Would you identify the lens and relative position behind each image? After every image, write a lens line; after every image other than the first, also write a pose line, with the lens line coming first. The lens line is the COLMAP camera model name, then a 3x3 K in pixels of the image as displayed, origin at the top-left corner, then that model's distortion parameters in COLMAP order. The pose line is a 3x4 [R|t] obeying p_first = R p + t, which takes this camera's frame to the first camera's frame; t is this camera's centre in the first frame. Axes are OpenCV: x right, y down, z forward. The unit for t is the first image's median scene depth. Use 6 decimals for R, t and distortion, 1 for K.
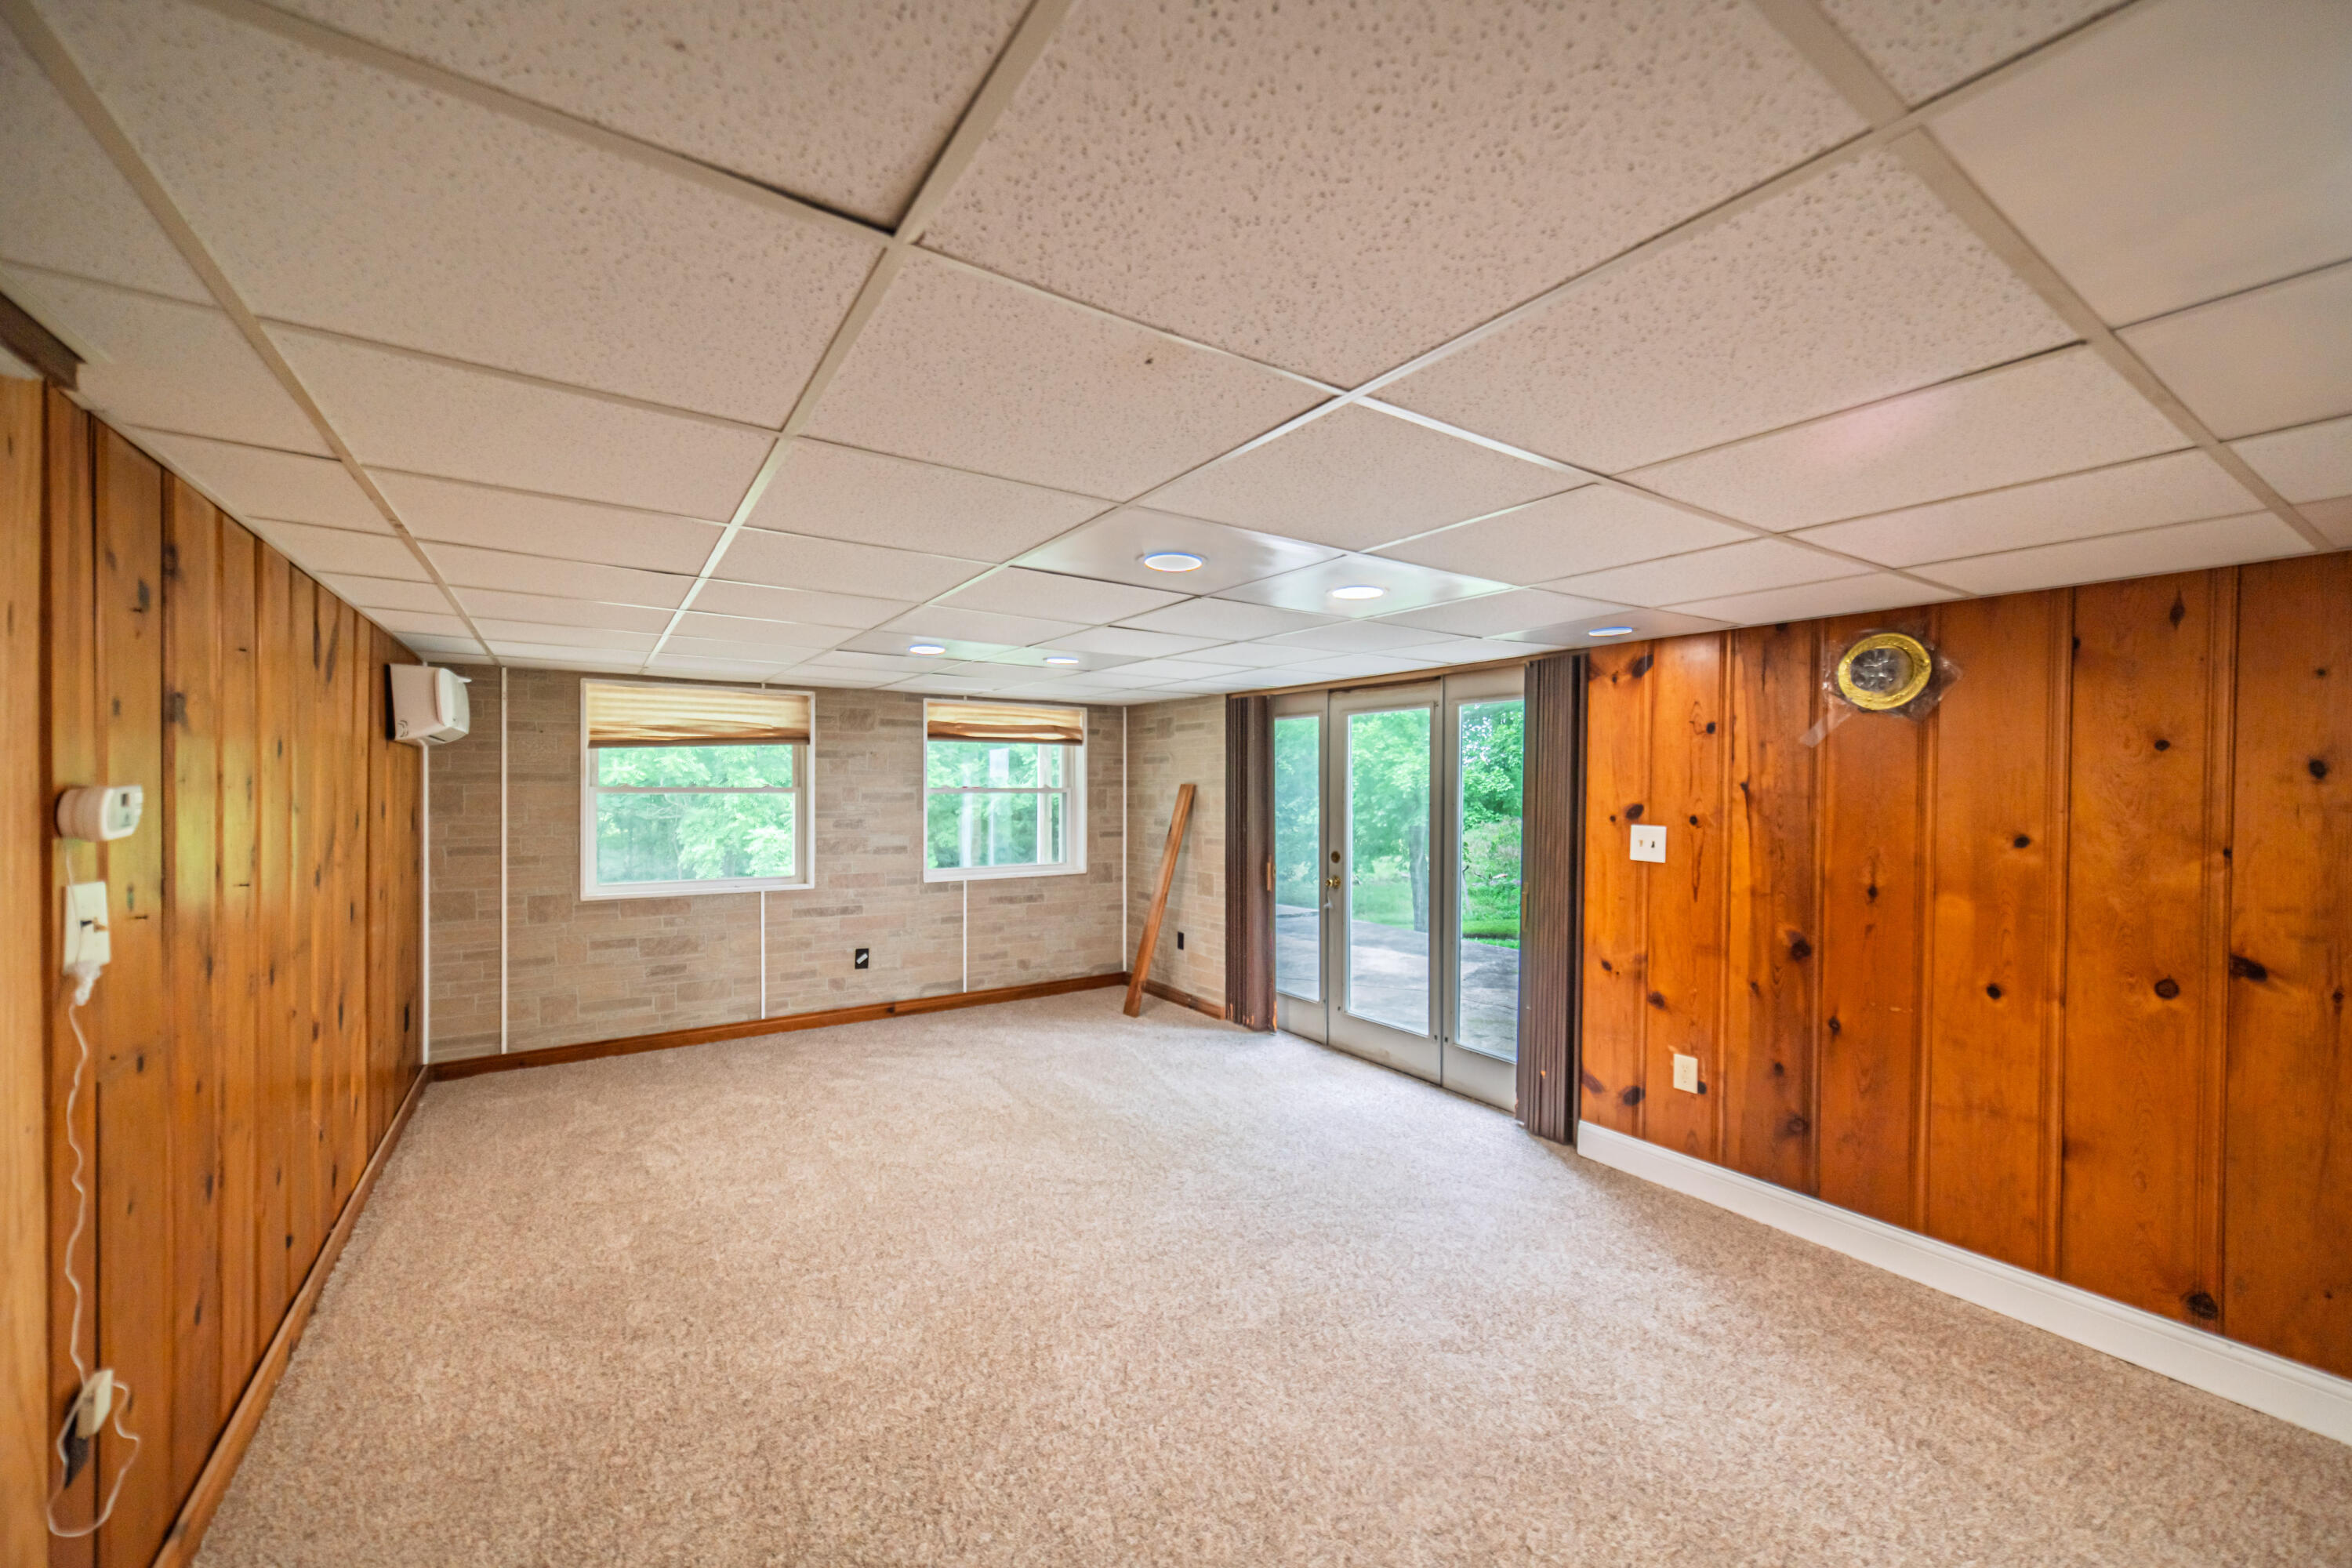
lens RADIAL K [[910.6, 0, 1181.4], [0, 910.6, 787.5], [0, 0, 1]] dist [0.001452, 0.000286]
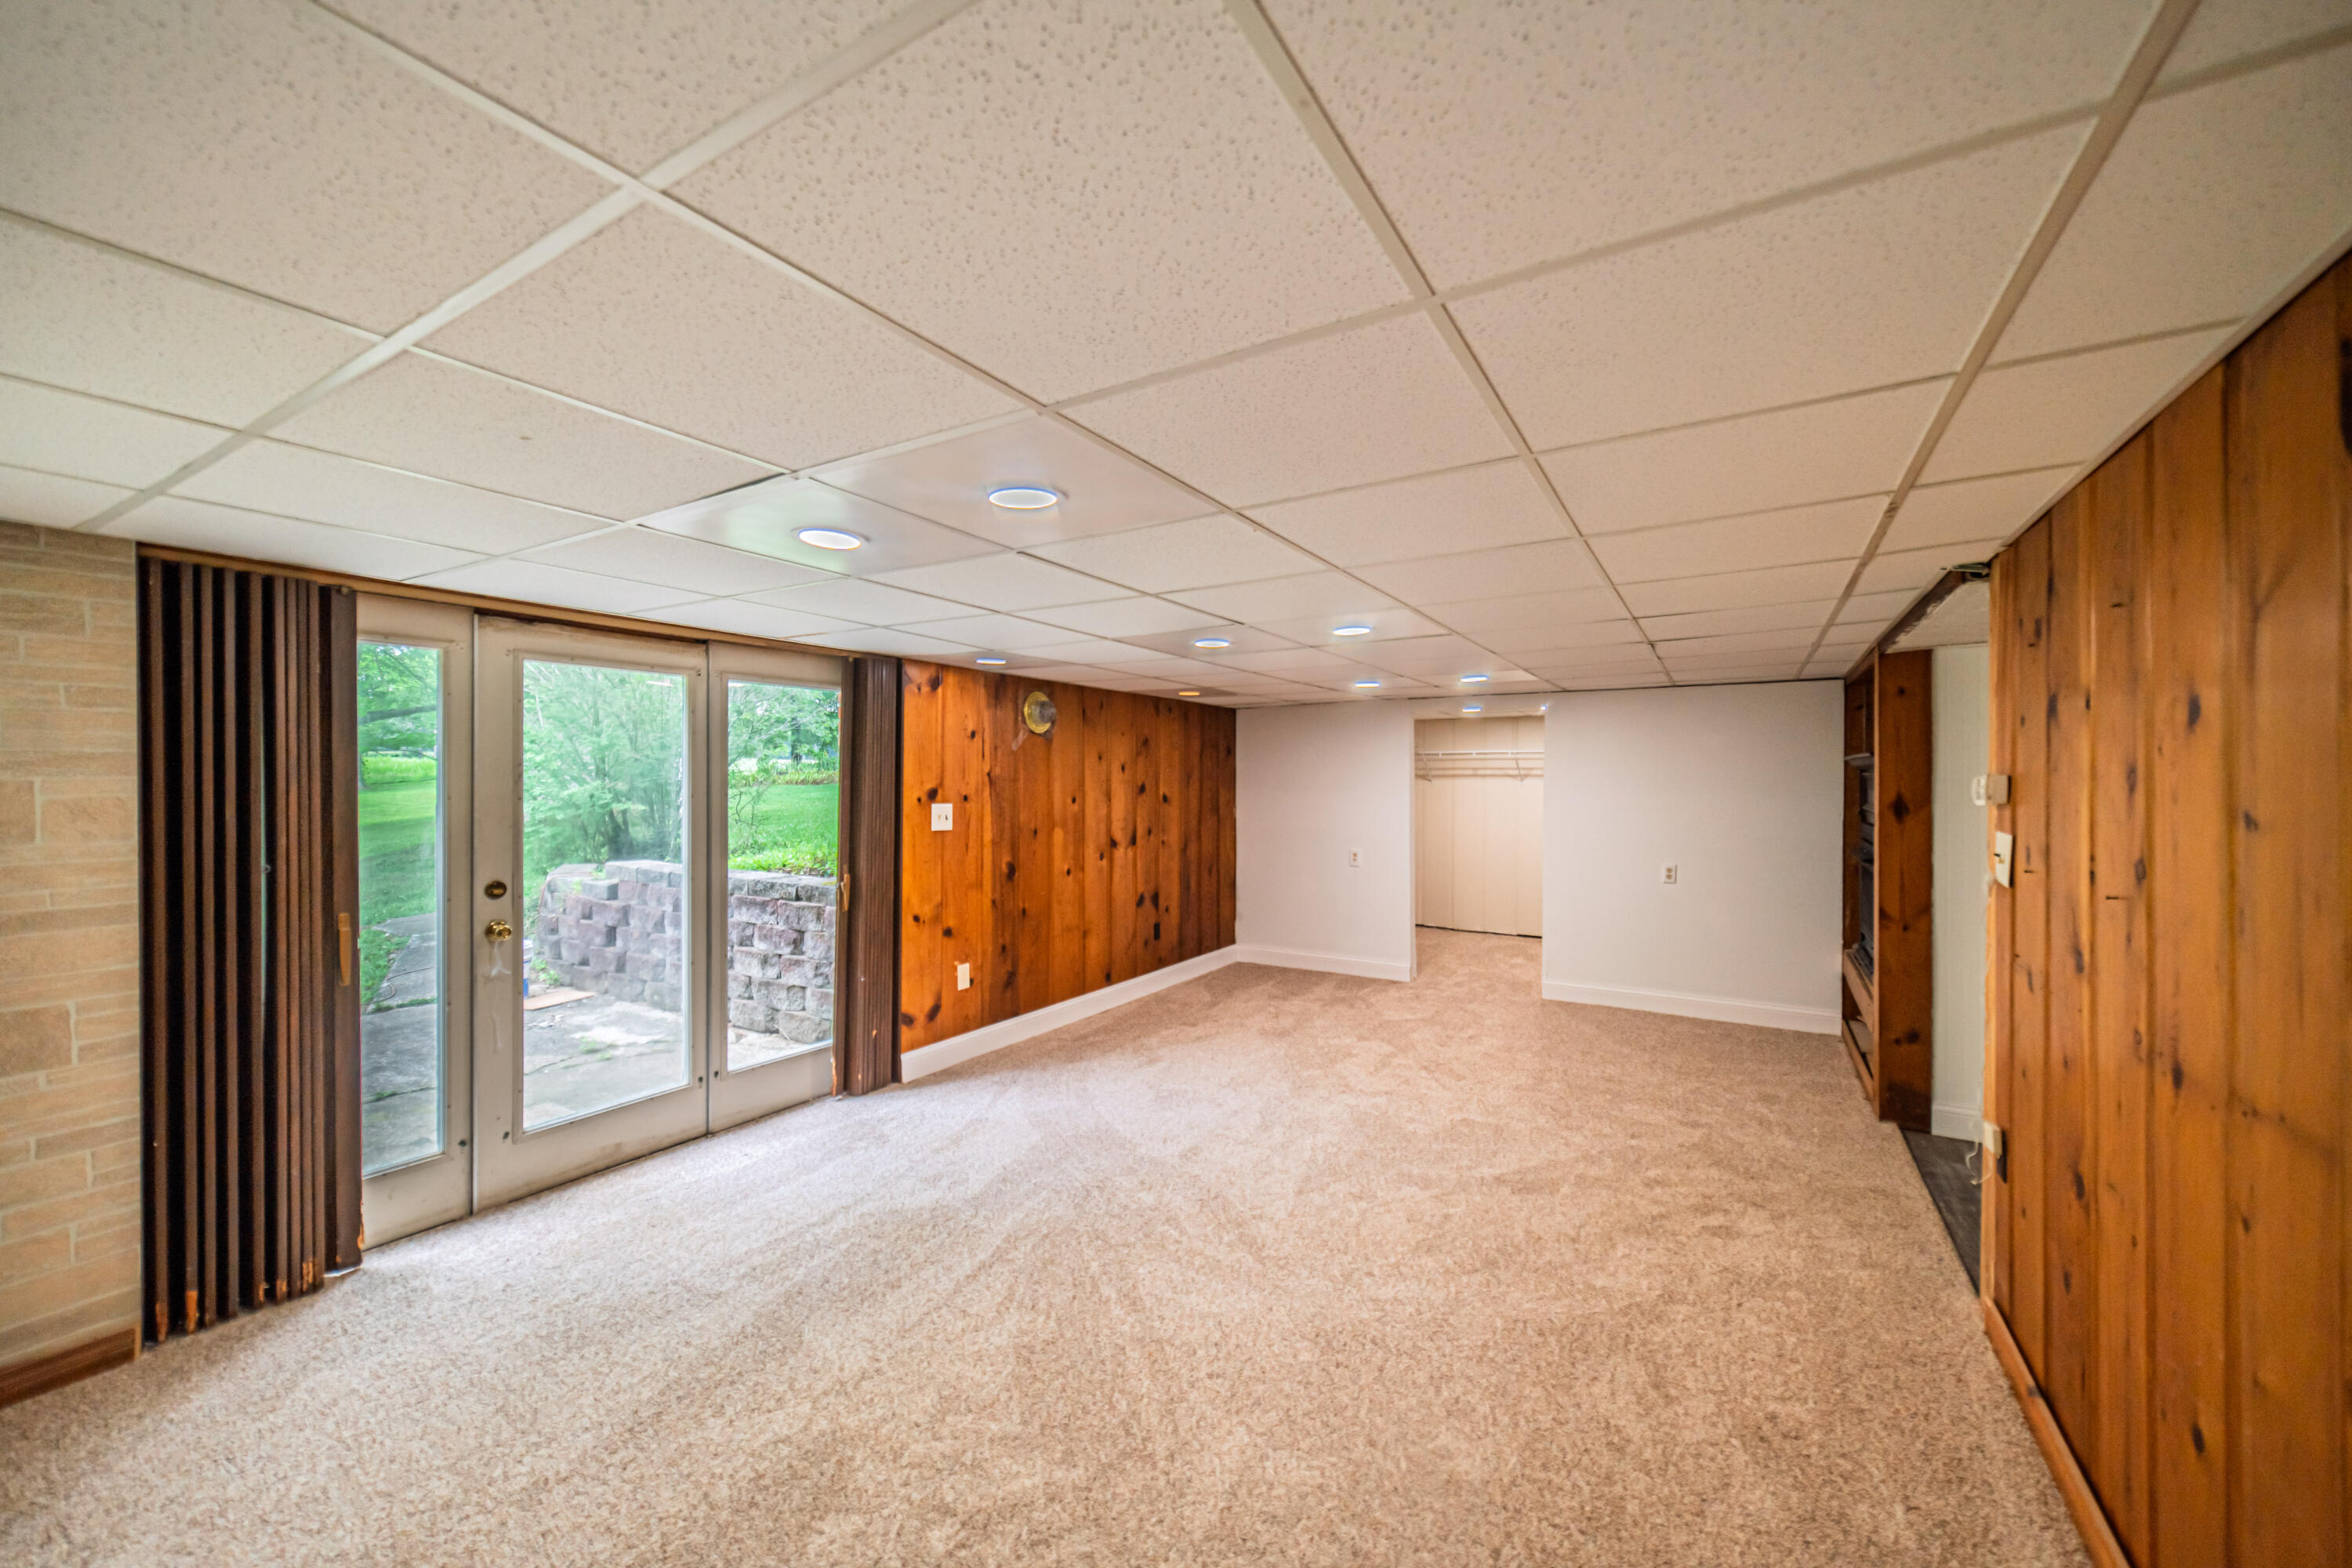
lens RADIAL K [[910.6, 0, 1185.4], [0, 910.6, 785.7], [0, 0, 1]] dist [0.001452, 0.000286]
pose [[-0.419525, -0.010555, 0.907682, -0.833837], [0.000479, 0.999930, 0.011849, -0.000184], [-0.907743, 0.005406, -0.419491, 1.218253]]
